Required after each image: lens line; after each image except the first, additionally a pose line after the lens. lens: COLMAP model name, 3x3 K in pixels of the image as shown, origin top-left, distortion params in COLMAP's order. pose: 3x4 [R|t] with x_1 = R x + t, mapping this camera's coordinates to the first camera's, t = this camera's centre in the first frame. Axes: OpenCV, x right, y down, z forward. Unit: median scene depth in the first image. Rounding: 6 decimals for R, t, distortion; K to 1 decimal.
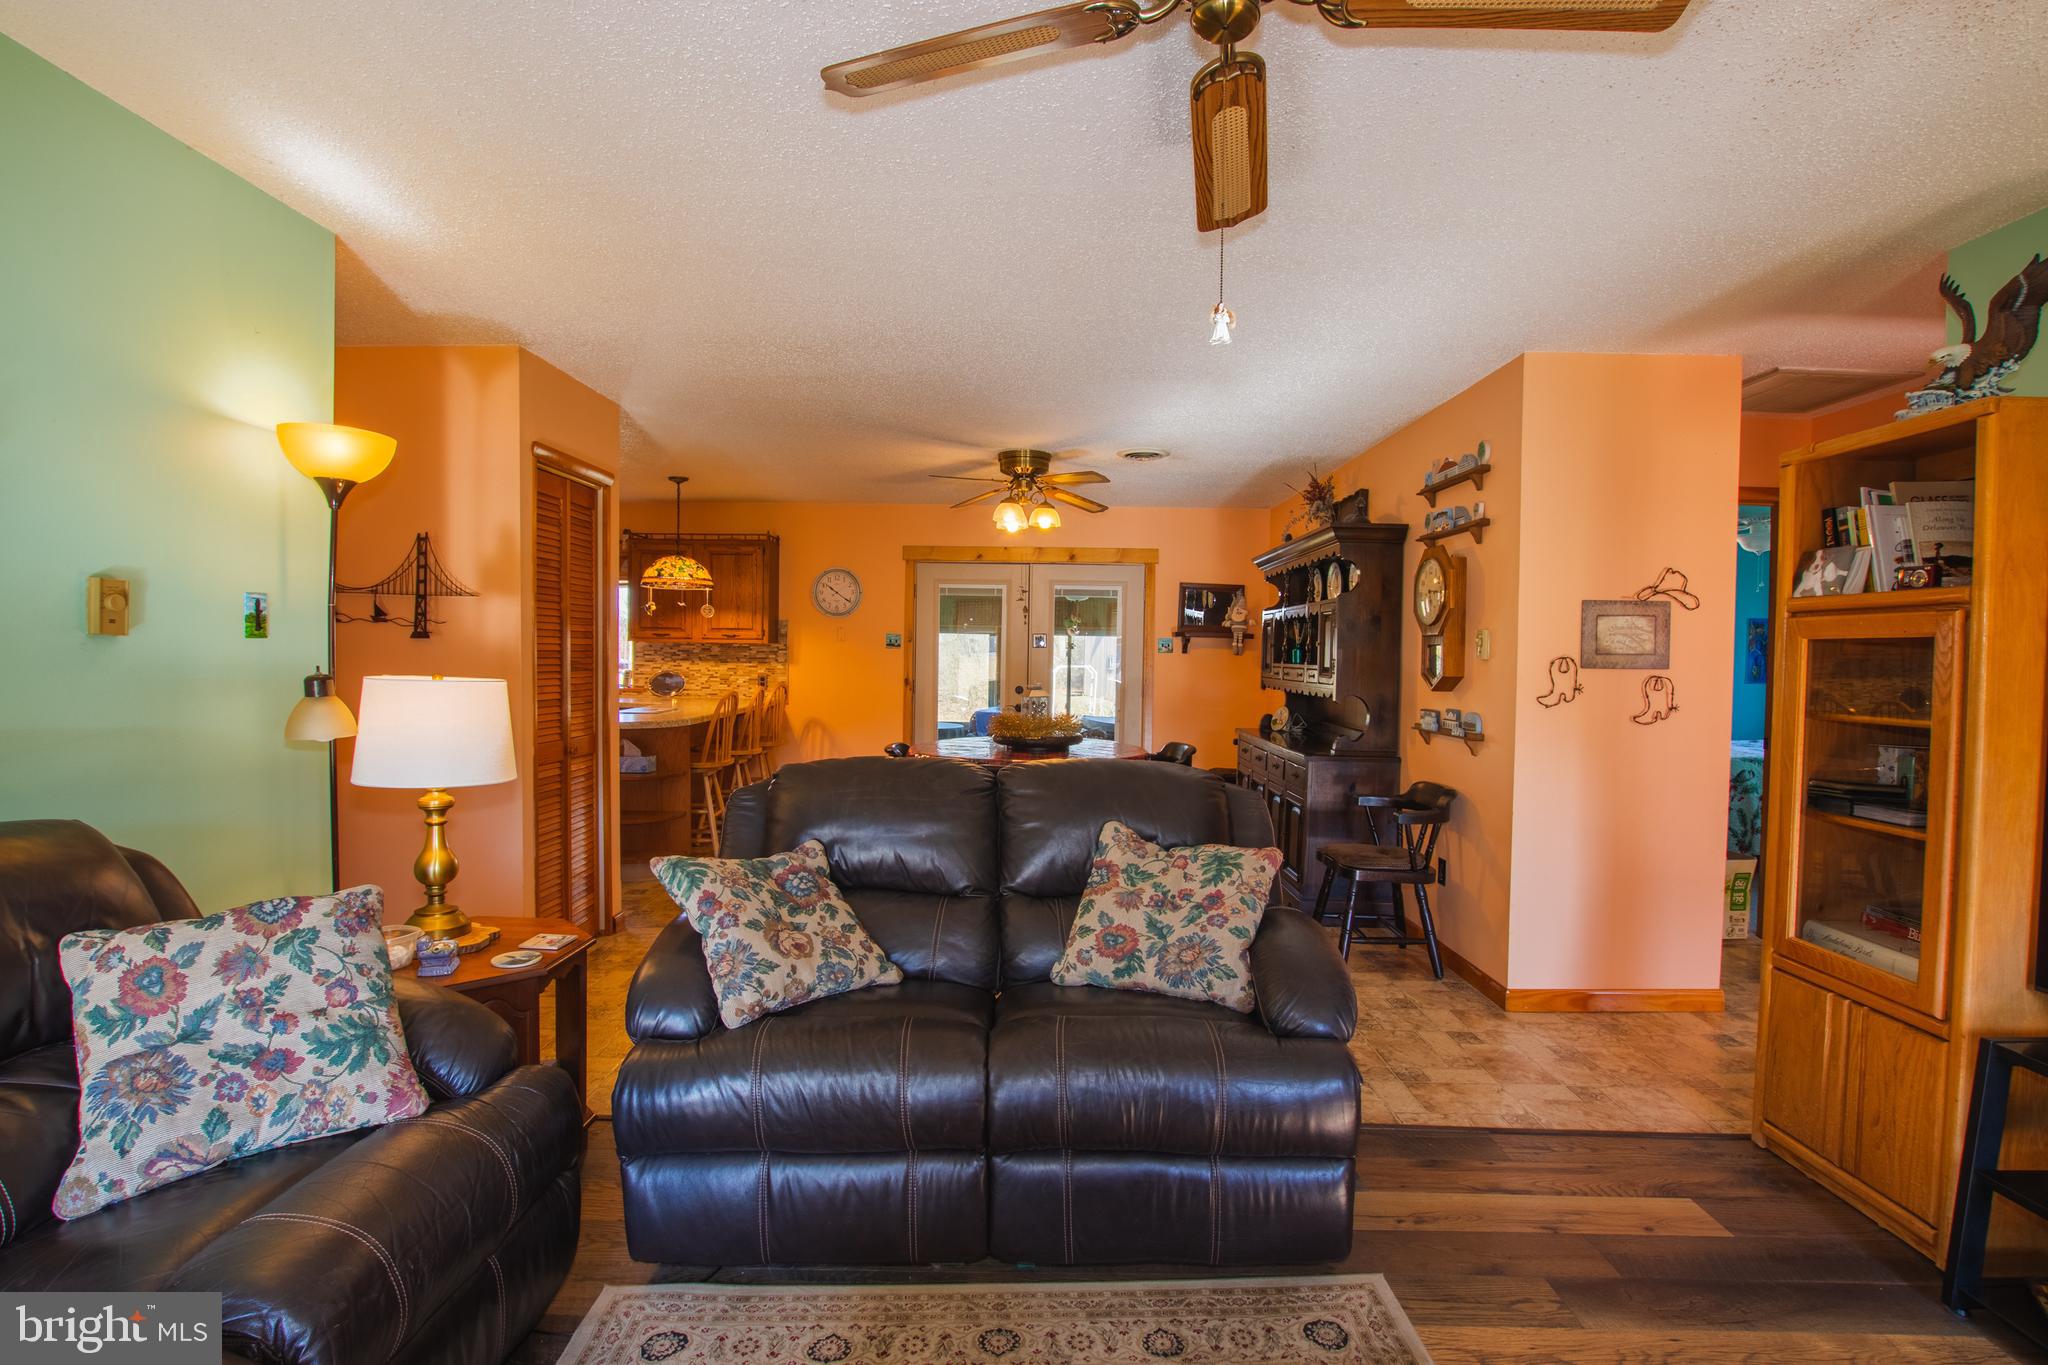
lens RADIAL K [[947.0, 0, 1015.5], [0, 947.0, 691.9], [0, 0, 1]] dist [-0.031785, 0.000722]
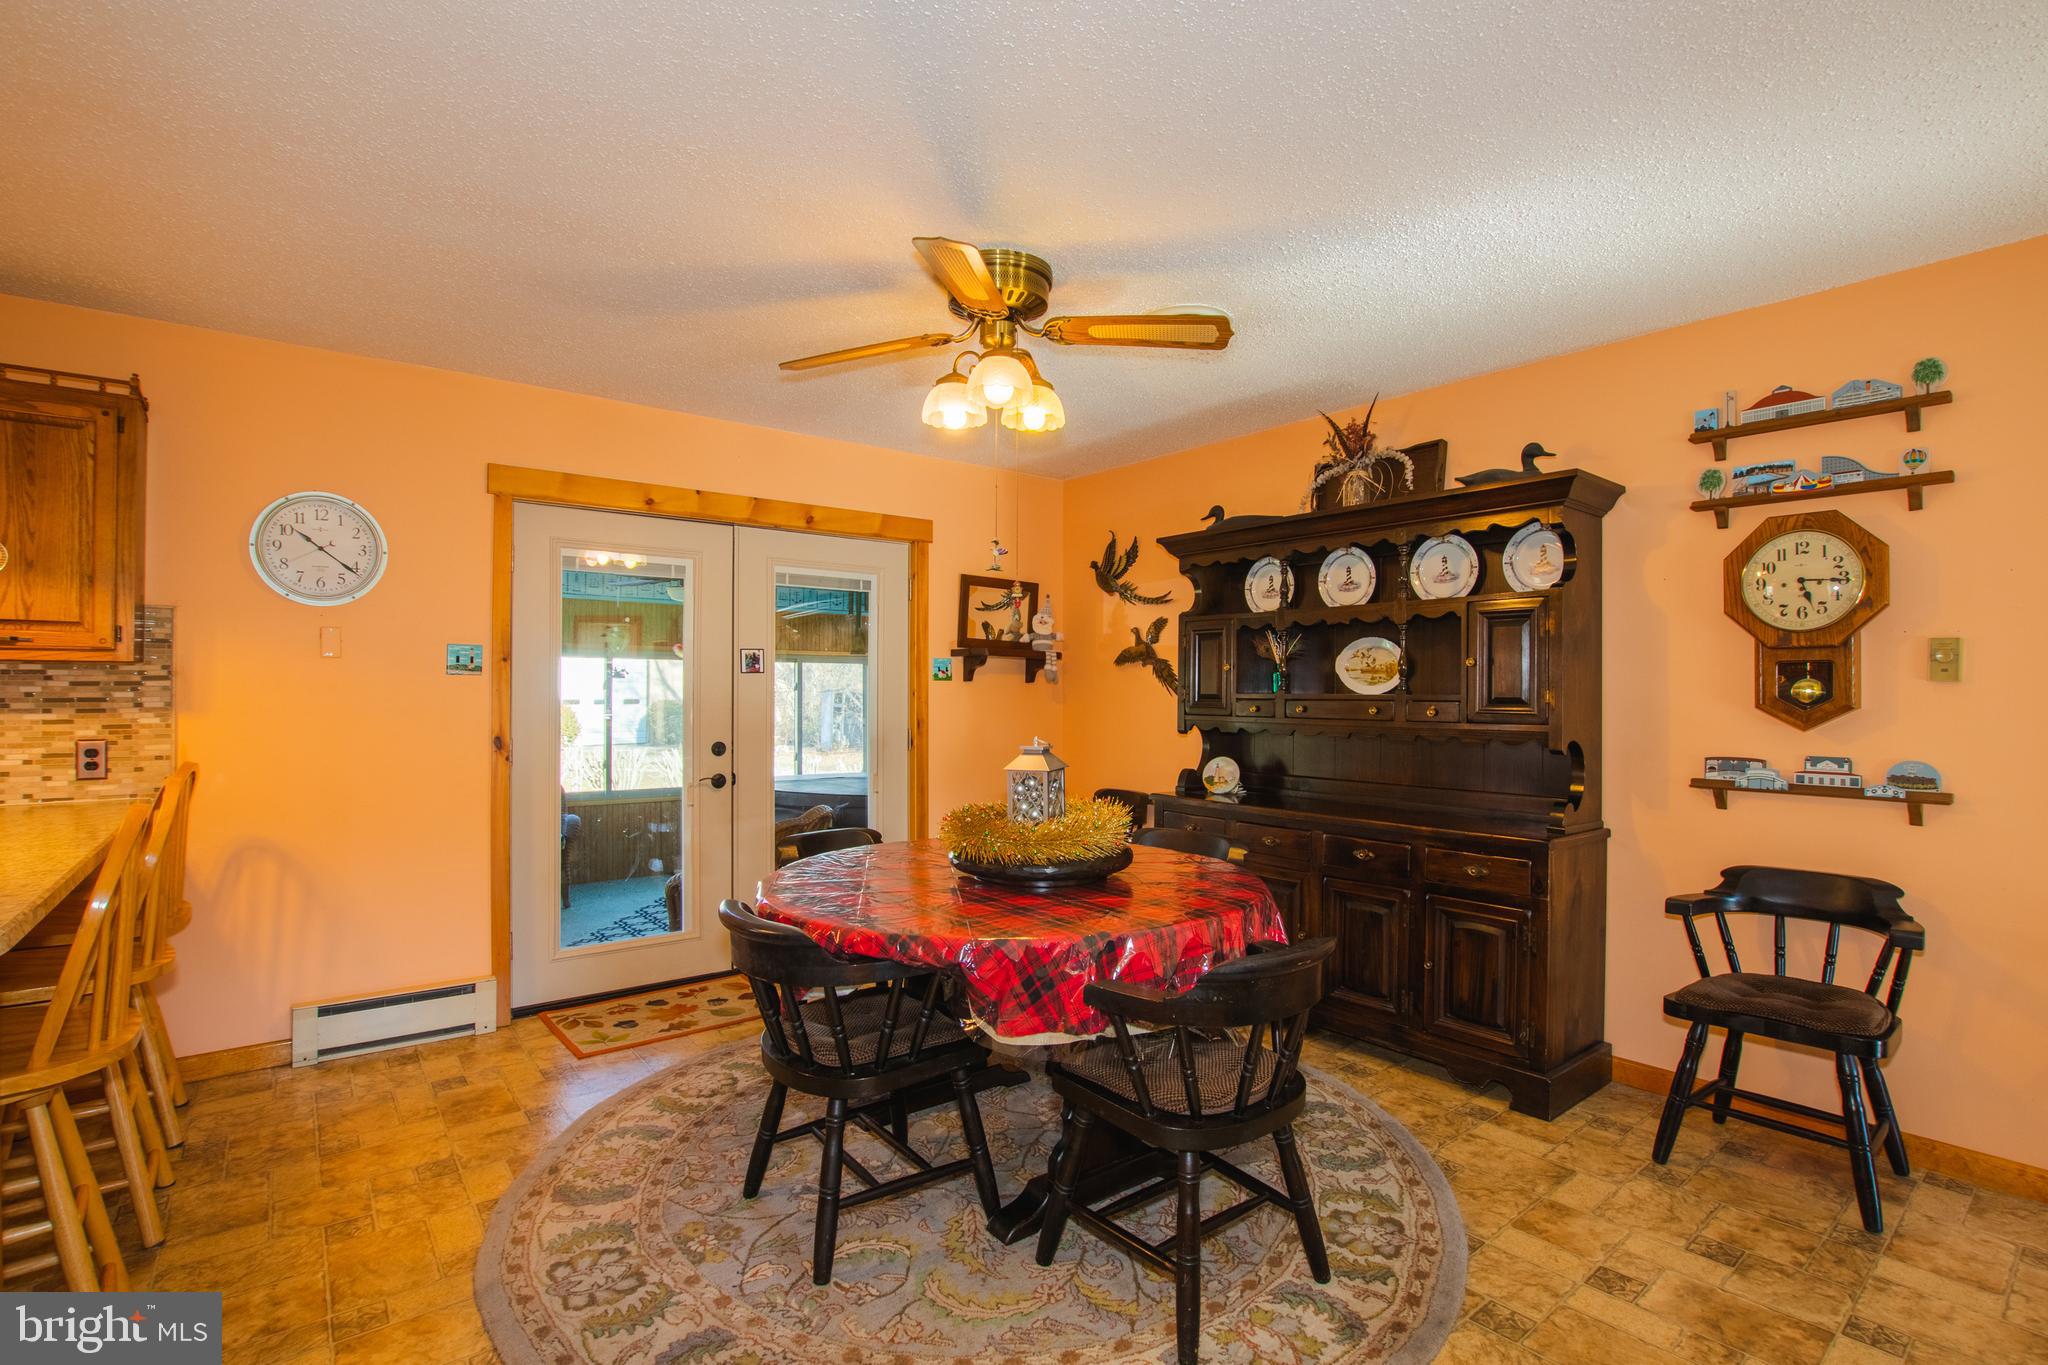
lens RADIAL K [[947.0, 0, 1015.5], [0, 947.0, 691.9], [0, 0, 1]] dist [-0.031785, 0.000722]
pose [[0.770920, -0.012059, 0.636817, -0.216179], [0.033270, 0.999218, -0.021355, -0.018040], [-0.636062, 0.037650, 0.770719, 0.462465]]
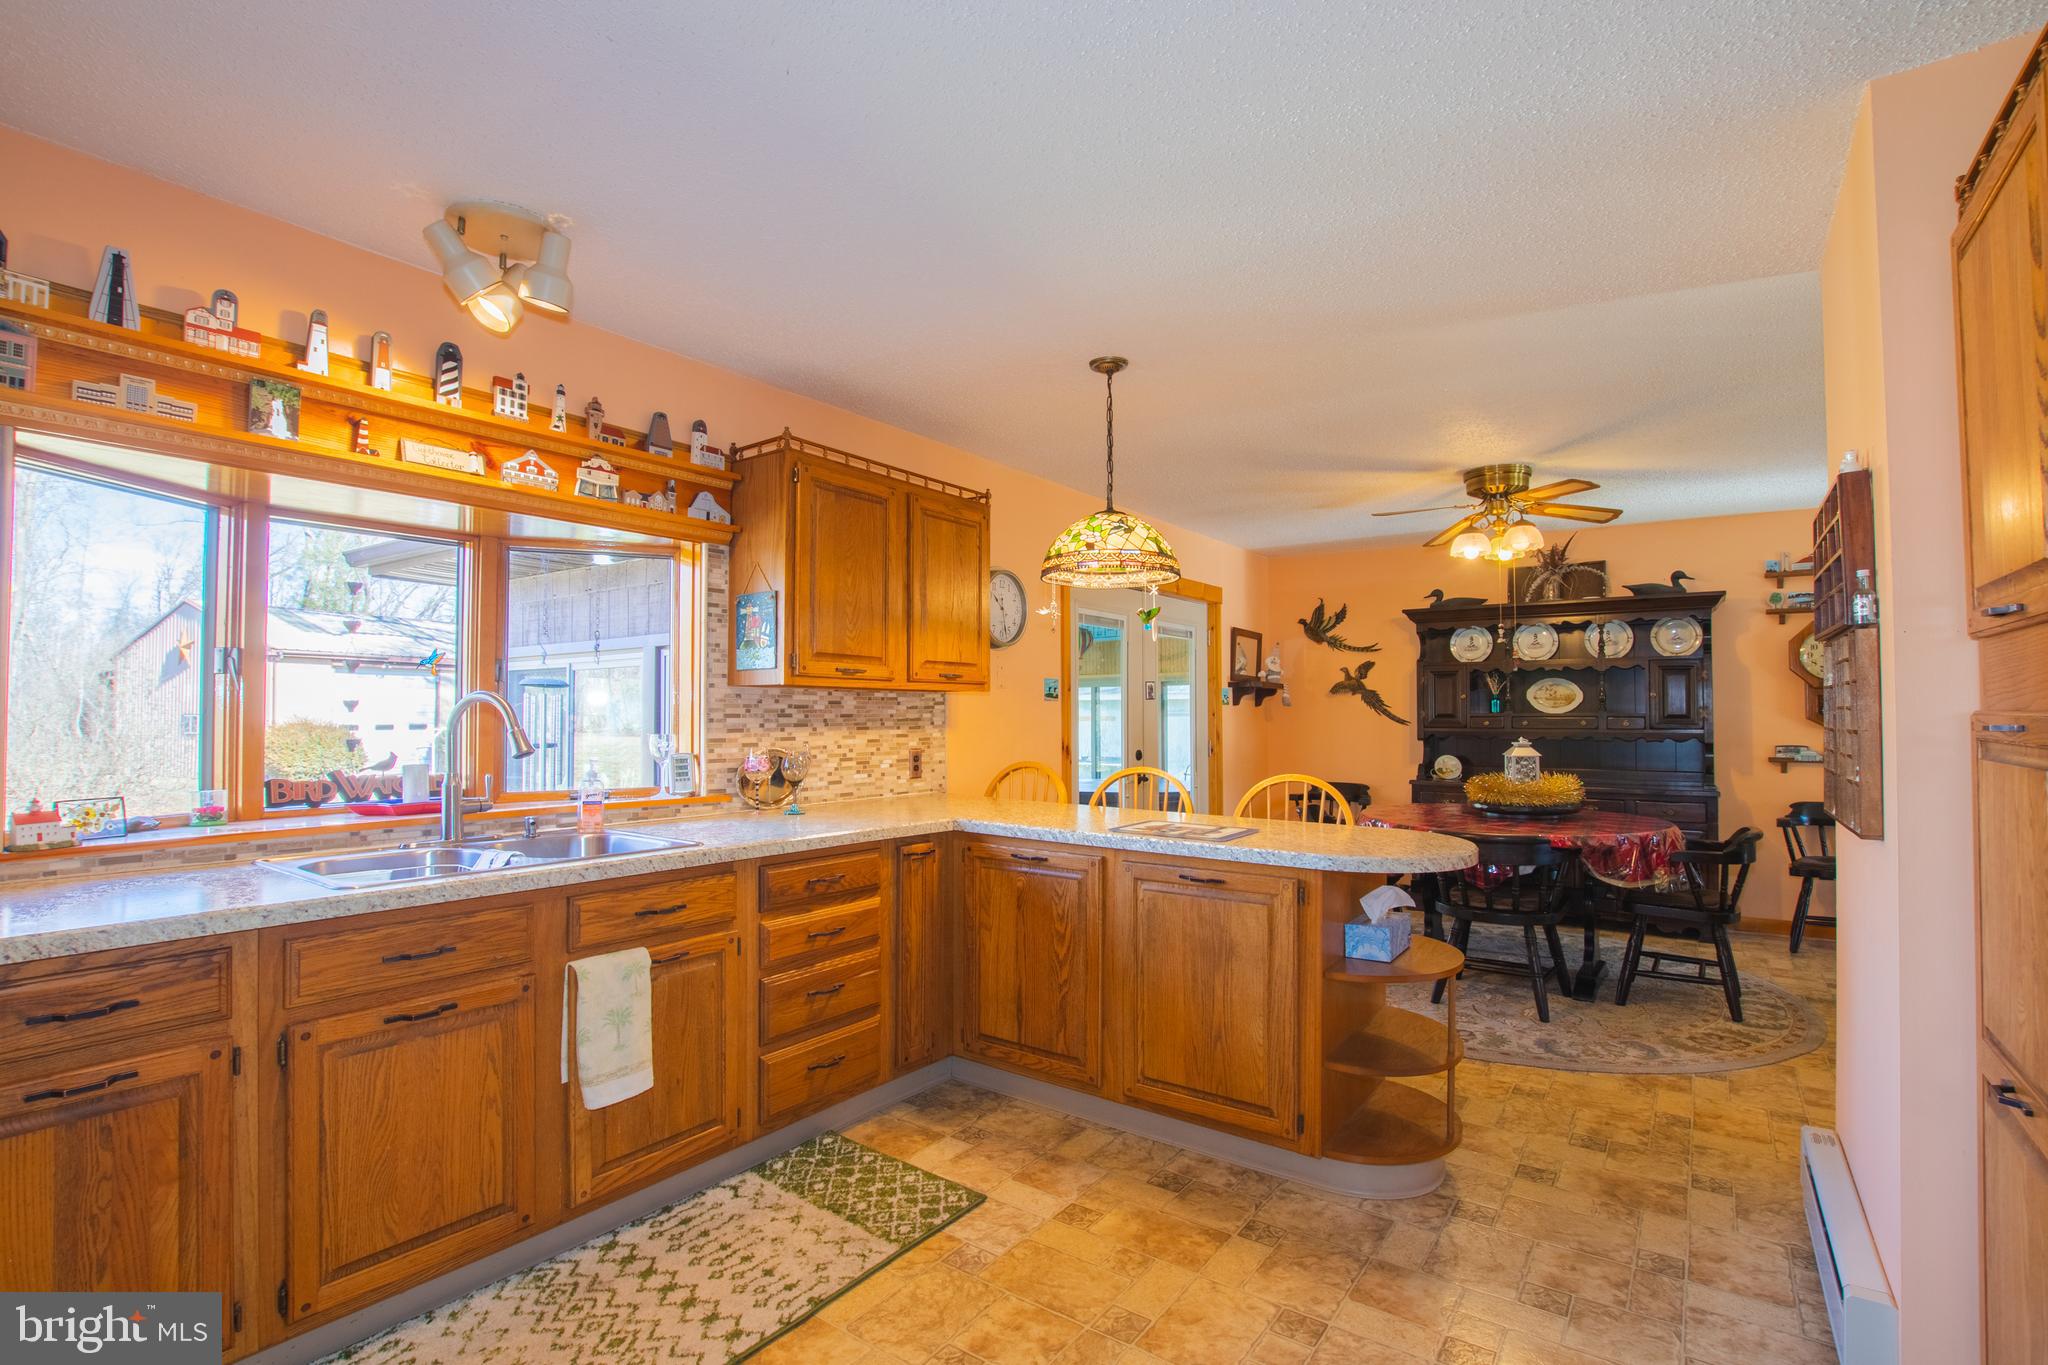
lens RADIAL K [[973.1, 0, 972.7], [0, 973.1, 686.3], [0, 0, 1]] dist [-0.031043, 0.000171]
pose [[0.576488, 0.010365, 0.817040, -0.713123], [0.040565, 0.998324, -0.041287, -0.030647], [-0.816098, 0.056945, 0.575101, 0.659992]]
